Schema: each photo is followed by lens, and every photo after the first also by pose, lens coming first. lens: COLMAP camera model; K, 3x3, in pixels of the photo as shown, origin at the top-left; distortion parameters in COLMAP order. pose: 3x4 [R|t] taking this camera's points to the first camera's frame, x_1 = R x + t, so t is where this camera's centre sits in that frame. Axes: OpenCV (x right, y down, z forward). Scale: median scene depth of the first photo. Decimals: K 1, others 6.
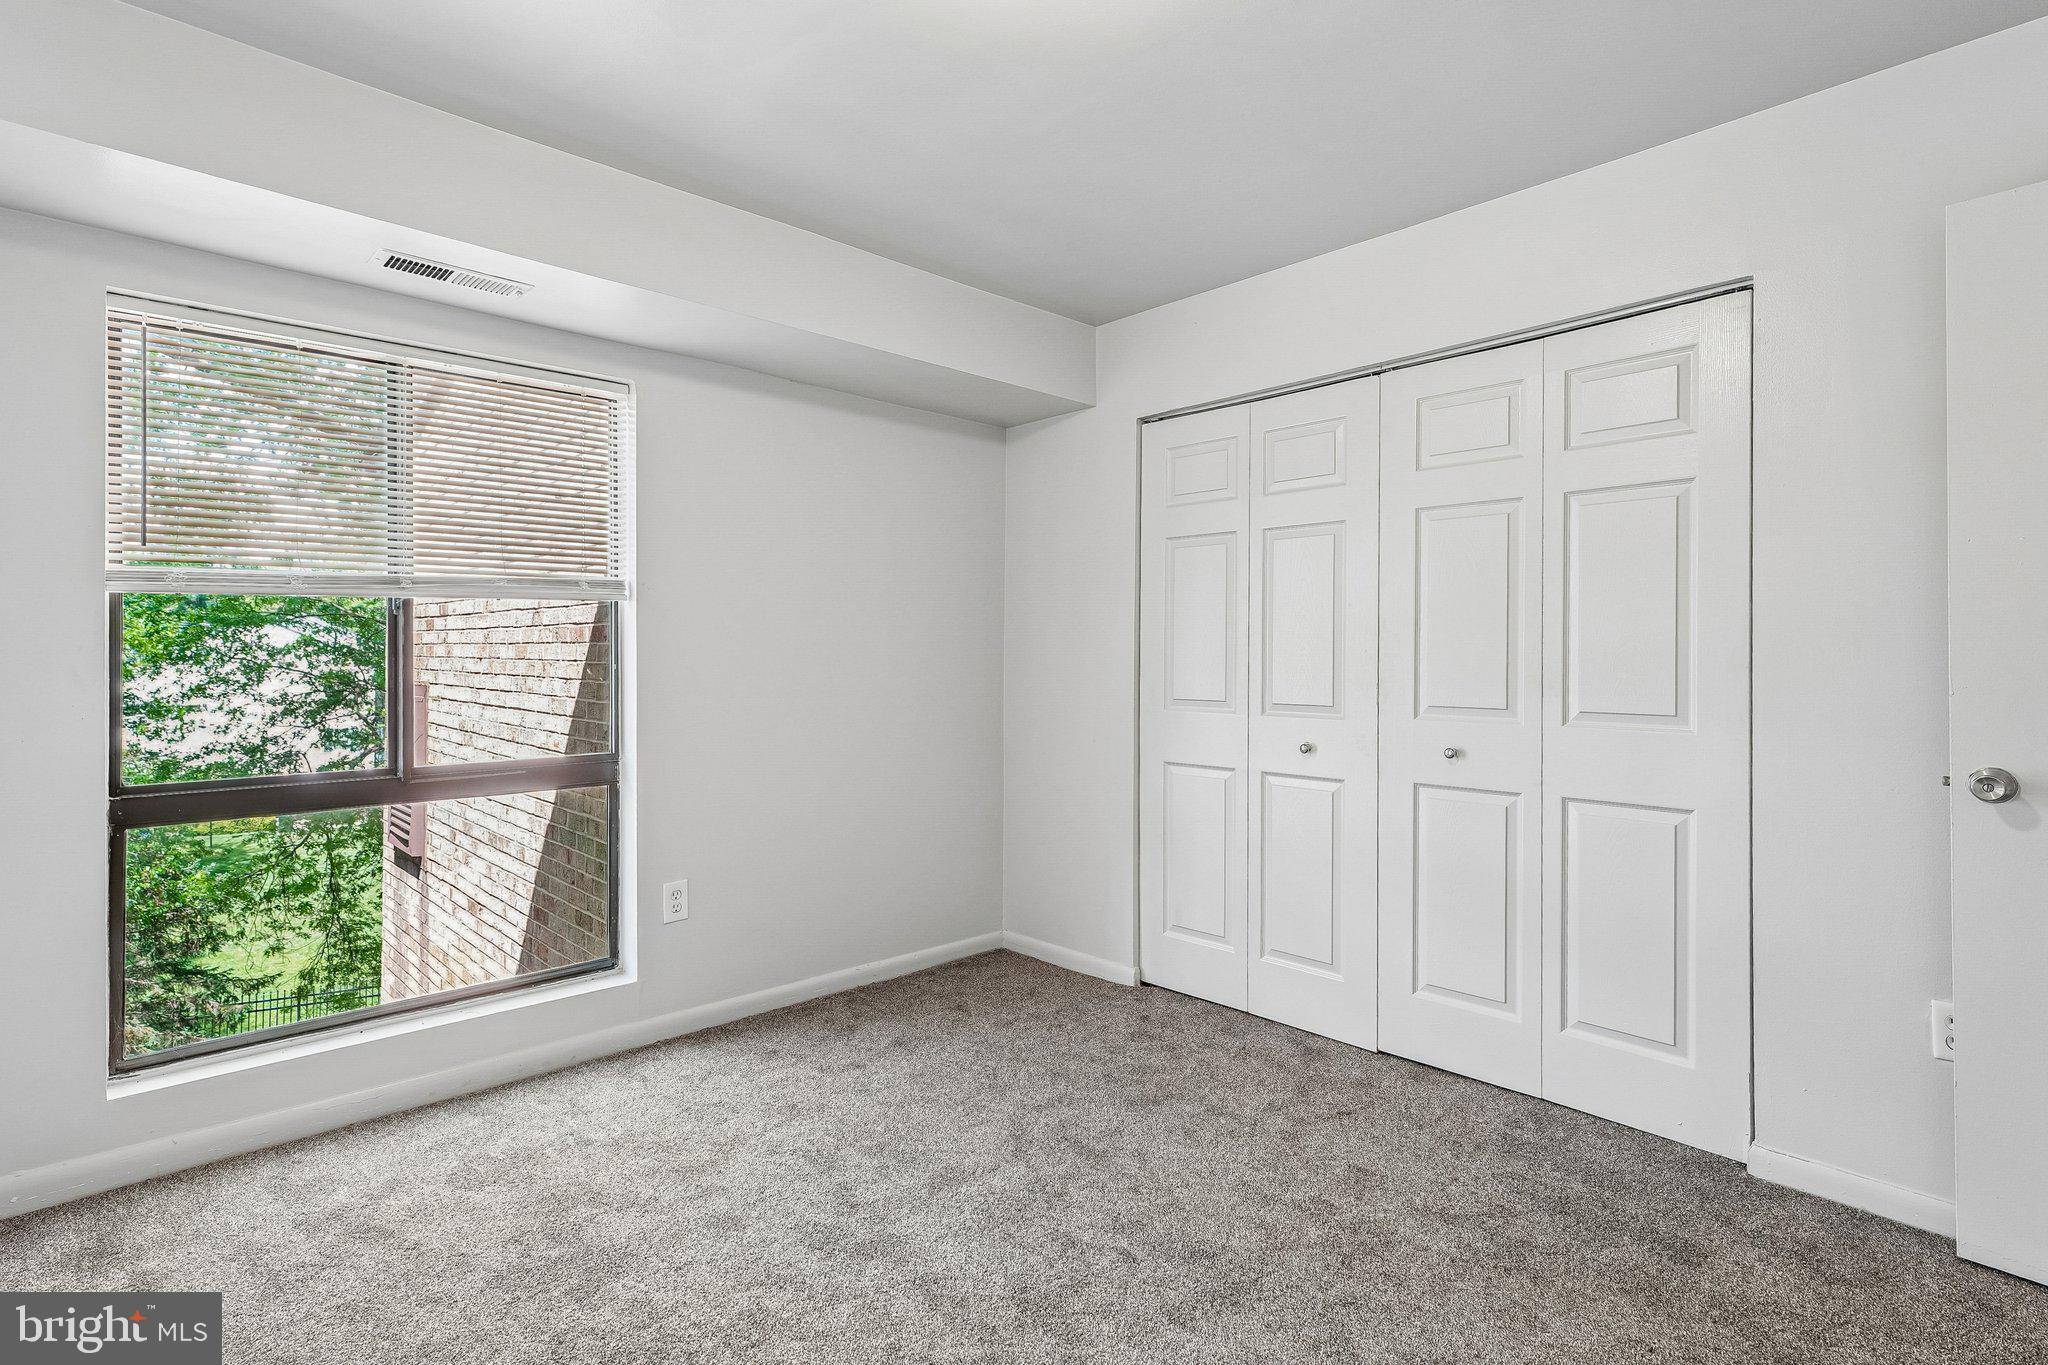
lens RADIAL K [[994.2, 0, 1034.6], [0, 994.2, 687.5], [0, 0, 1]] dist [0.000360, 0.000409]
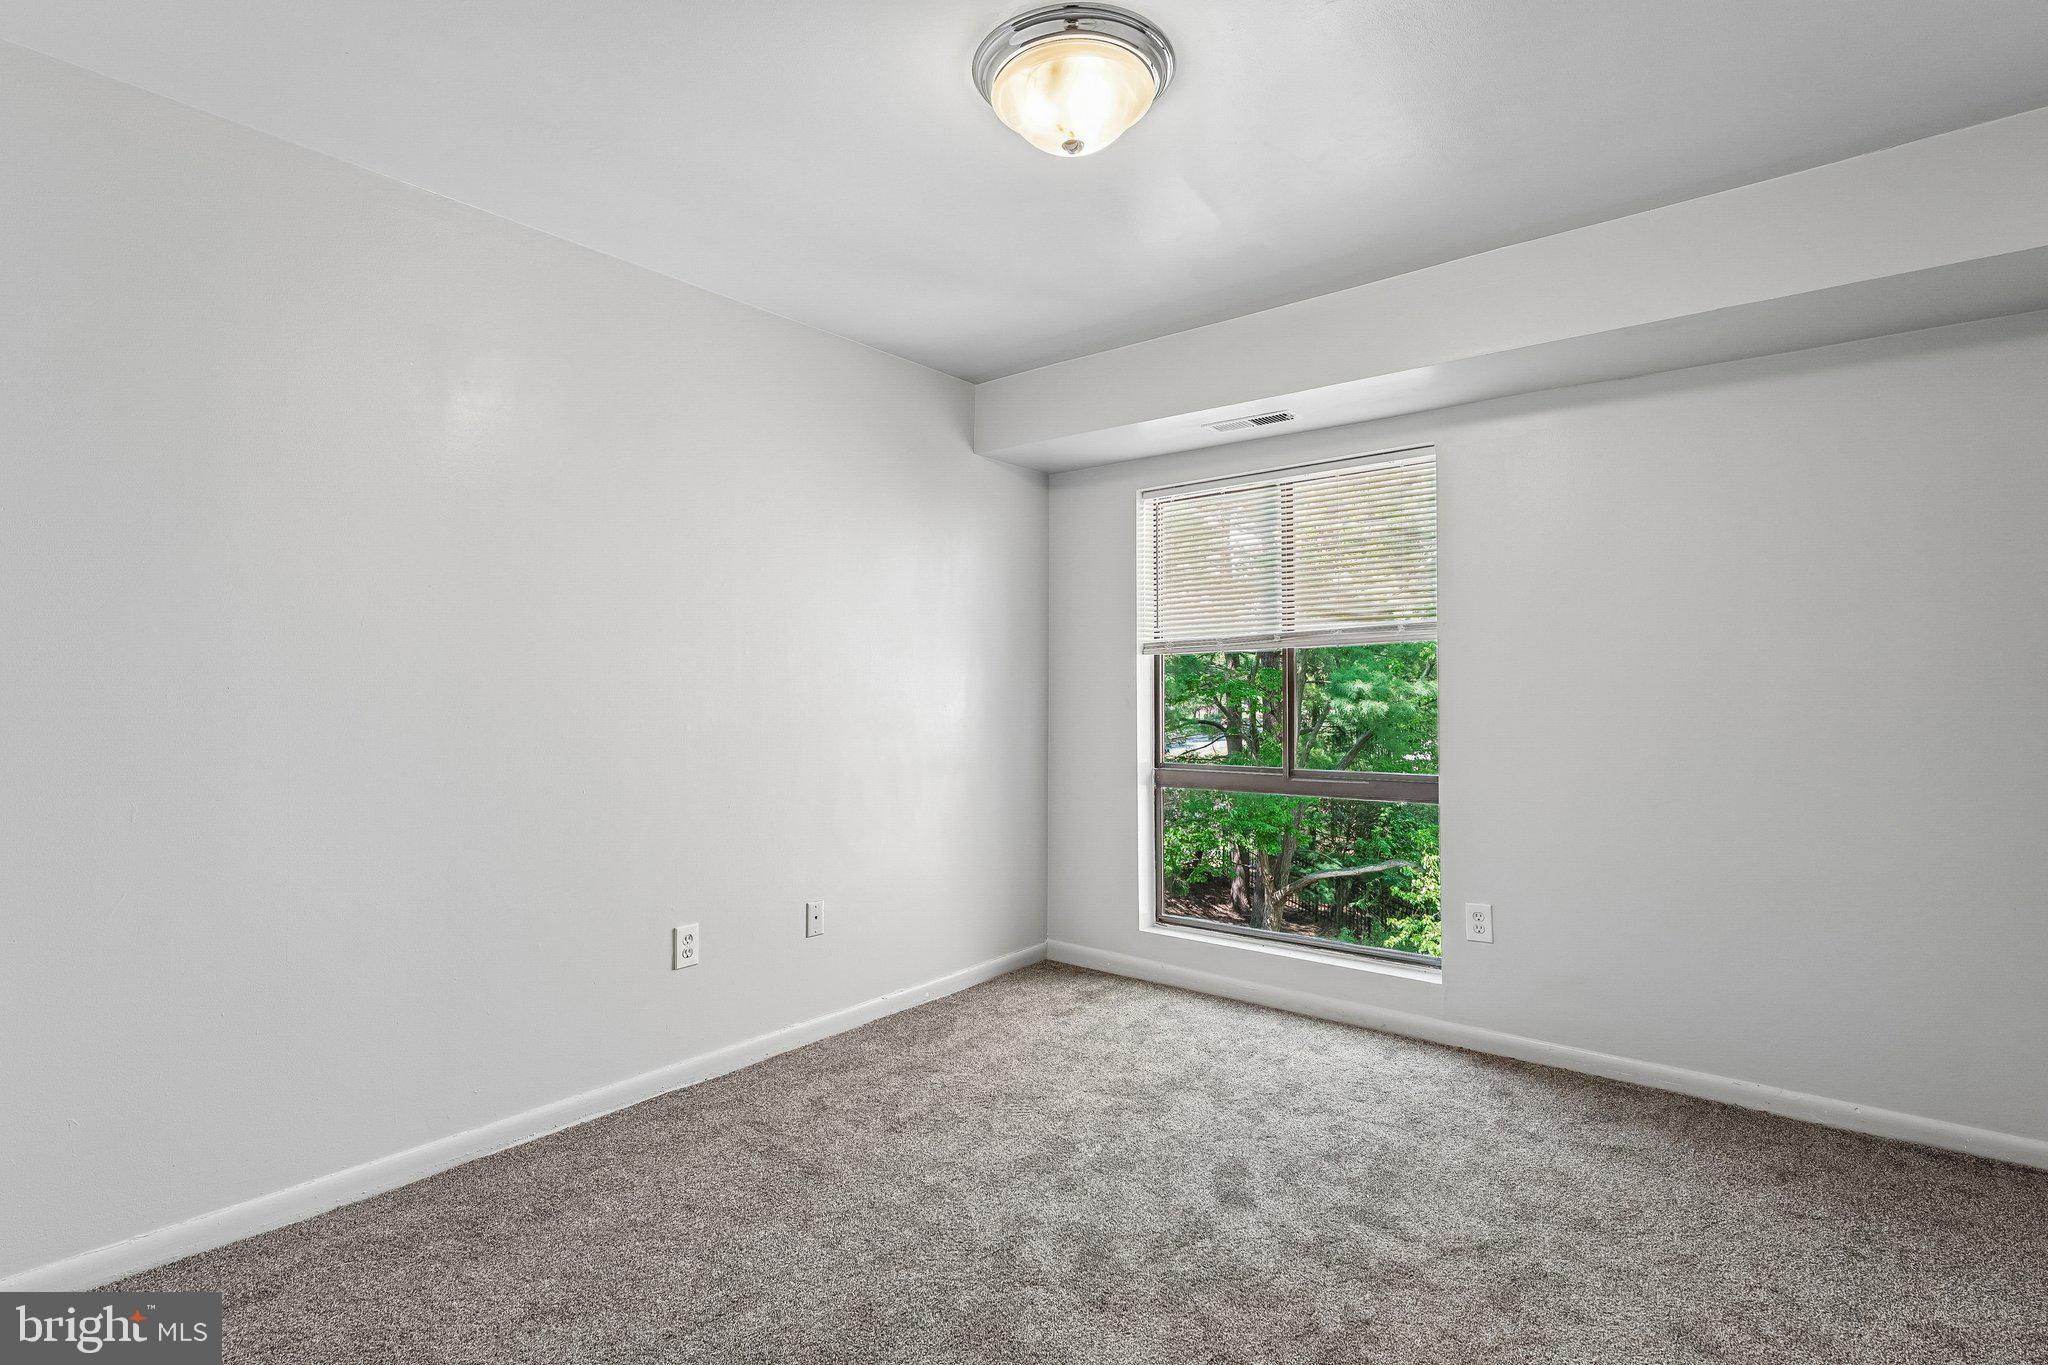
lens RADIAL K [[994.2, 0, 1034.6], [0, 994.2, 687.5], [0, 0, 1]] dist [0.000360, 0.000409]
pose [[0.137574, -0.004952, -0.990479, 0.704205], [-0.028038, 0.999567, -0.008892, -0.014550], [0.990095, 0.028995, 0.137375, 0.425577]]
